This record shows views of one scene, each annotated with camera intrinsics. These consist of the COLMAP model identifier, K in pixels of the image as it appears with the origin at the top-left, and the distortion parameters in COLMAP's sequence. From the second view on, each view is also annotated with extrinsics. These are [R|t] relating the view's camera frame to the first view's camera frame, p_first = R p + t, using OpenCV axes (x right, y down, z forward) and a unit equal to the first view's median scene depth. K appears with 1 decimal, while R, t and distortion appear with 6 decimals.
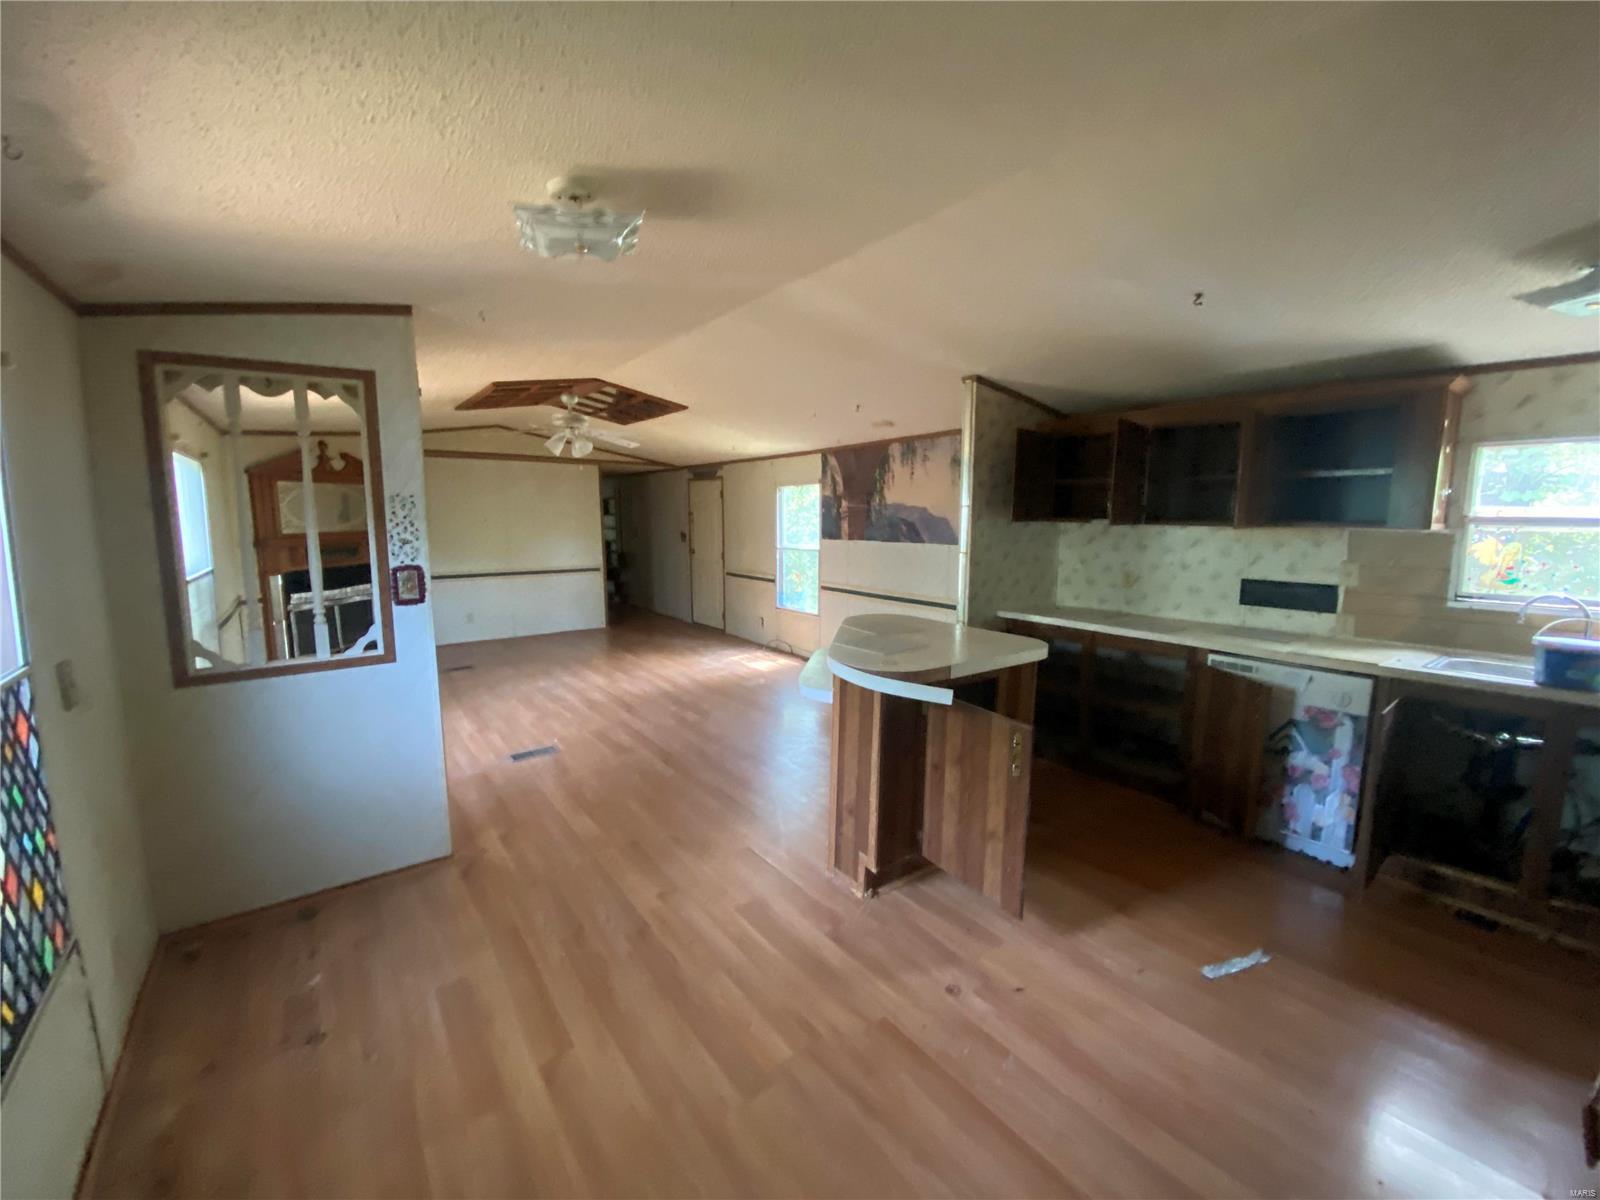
lens RADIAL K [[644.0, 0, 817.0], [0, 644.0, 609.9], [0, 0, 1]] dist [0.008033, -0.014136]
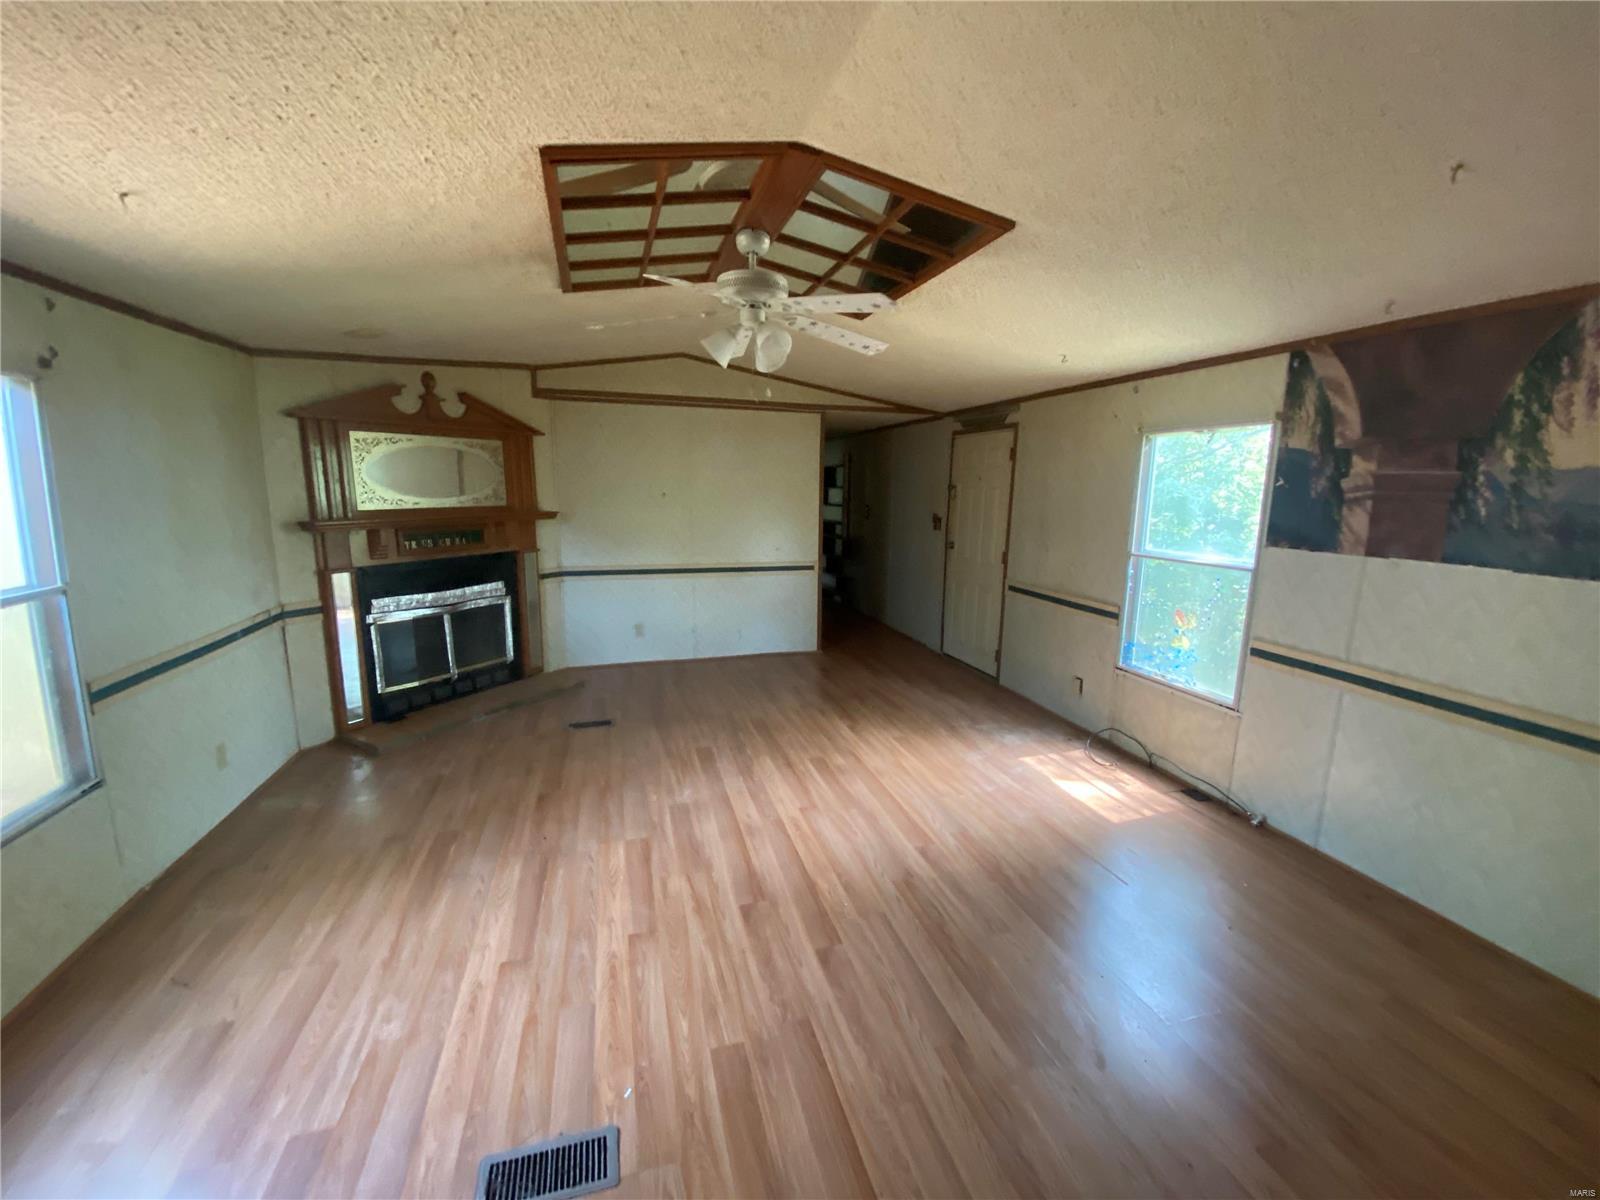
lens RADIAL K [[644.0, 0, 807.8], [0, 644.0, 604.6], [0, 0, 1]] dist [0.008033, -0.014136]
pose [[0.935387, 0.073852, -0.345829, -0.176439], [-0.061927, 0.997047, 0.045422, -0.092658], [0.348162, -0.021071, 0.937197, 0.612568]]
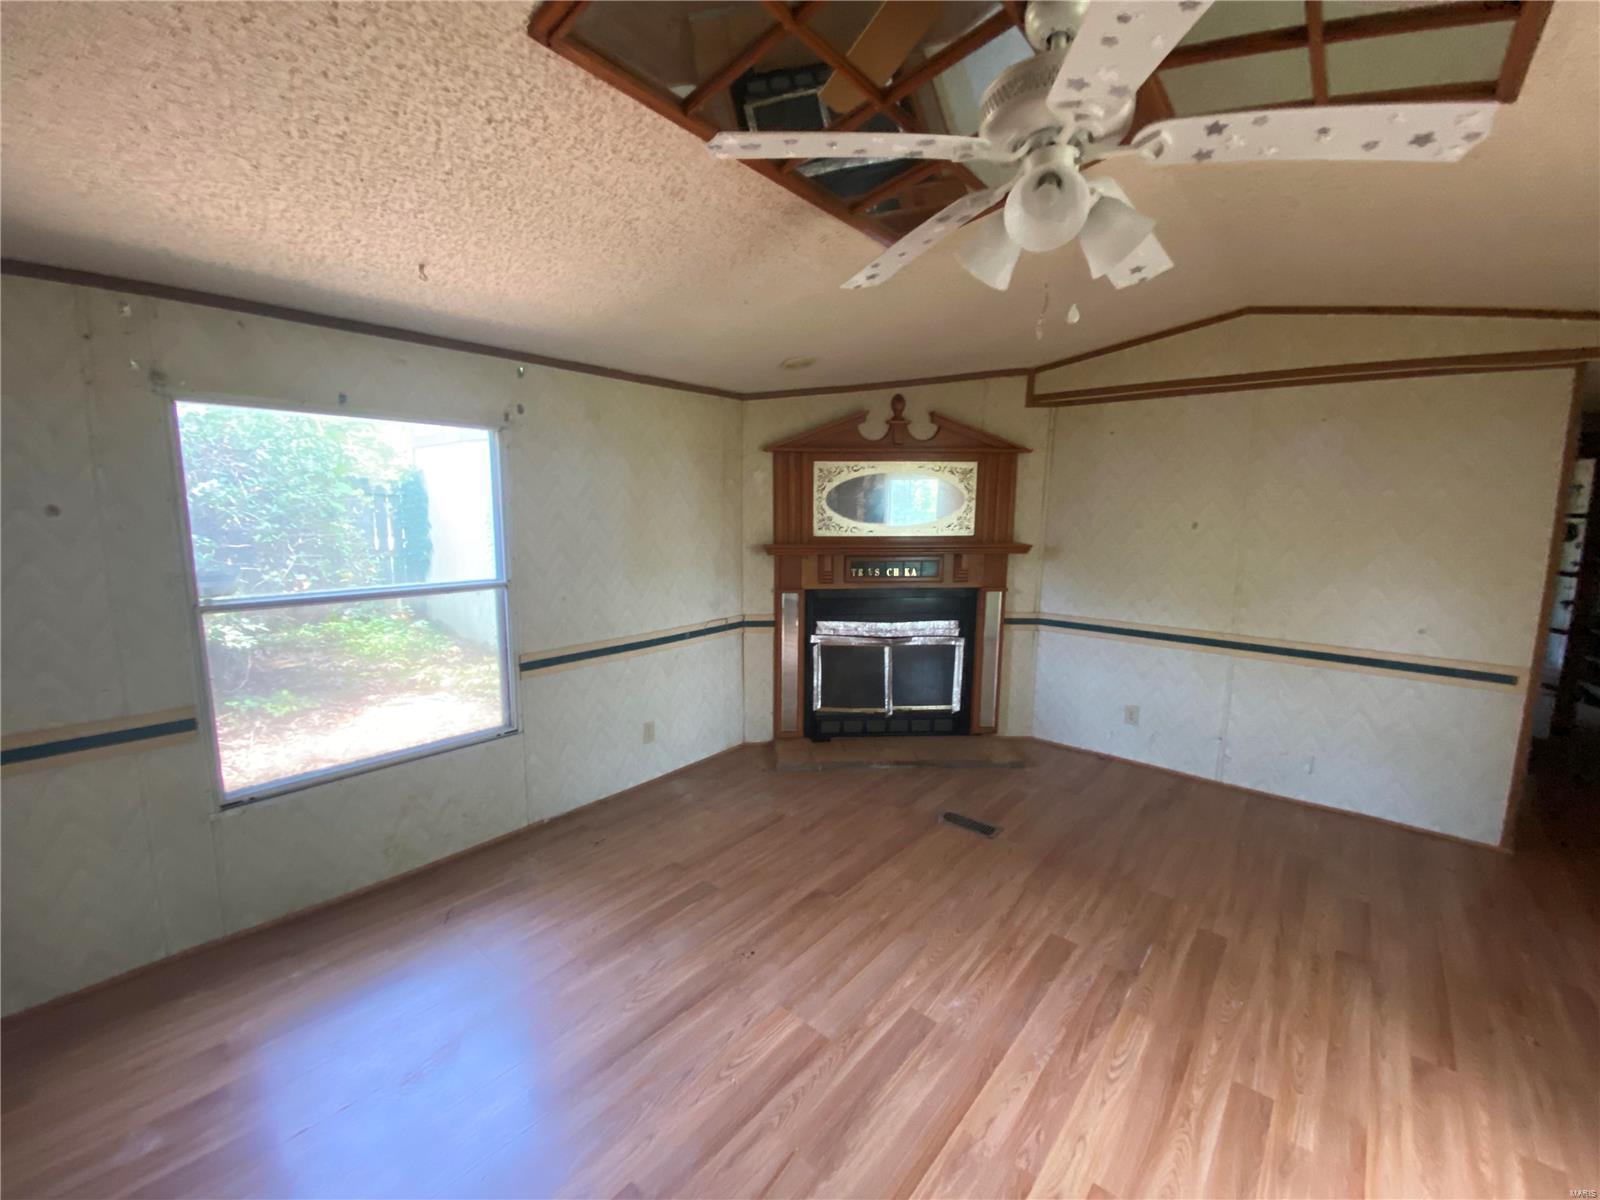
lens RADIAL K [[644.0, 0, 794.2], [0, 644.0, 598.9], [0, 0, 1]] dist [0.008033, -0.014136]
pose [[0.200069, 0.142553, -0.969356, -0.165489], [-0.150906, 0.982037, 0.113271, -0.146807], [0.968091, 0.123619, 0.217988, 0.960291]]
